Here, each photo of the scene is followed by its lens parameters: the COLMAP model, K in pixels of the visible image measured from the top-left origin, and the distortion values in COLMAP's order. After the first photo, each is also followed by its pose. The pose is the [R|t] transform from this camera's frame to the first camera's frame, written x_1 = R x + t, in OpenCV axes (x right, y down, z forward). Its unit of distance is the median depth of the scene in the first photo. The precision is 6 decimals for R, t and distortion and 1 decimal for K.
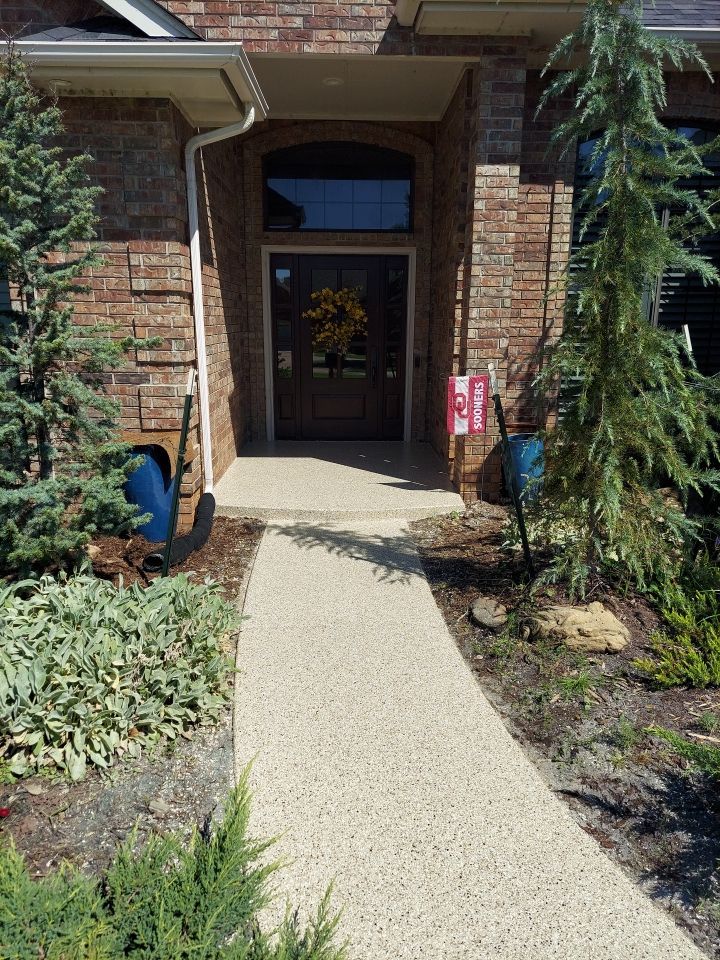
lens RADIAL K [[694.9, 0, 358.0], [0, 694.9, 480.3], [0, 0, 1]] dist [0.085971, -0.076676]
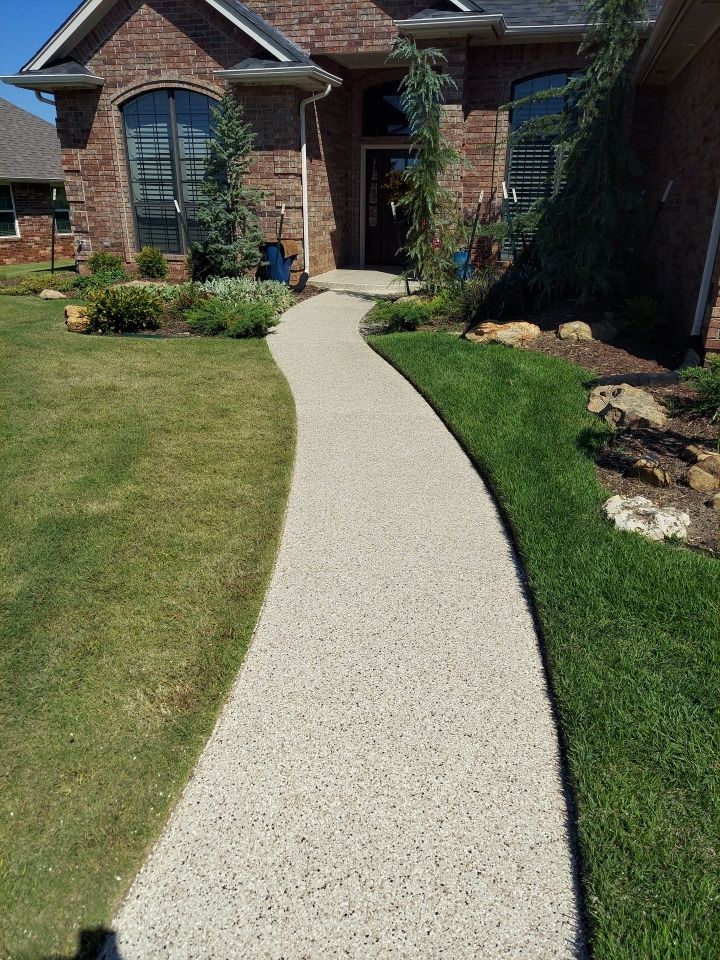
lens RADIAL K [[694.9, 0, 358.0], [0, 694.9, 480.3], [0, 0, 1]] dist [0.085971, -0.076676]
pose [[0.956979, 0.109956, -0.268517, 0.652151], [-0.068878, 0.985051, 0.157895, 0.327850], [0.281864, -0.132607, 0.950246, -1.213737]]
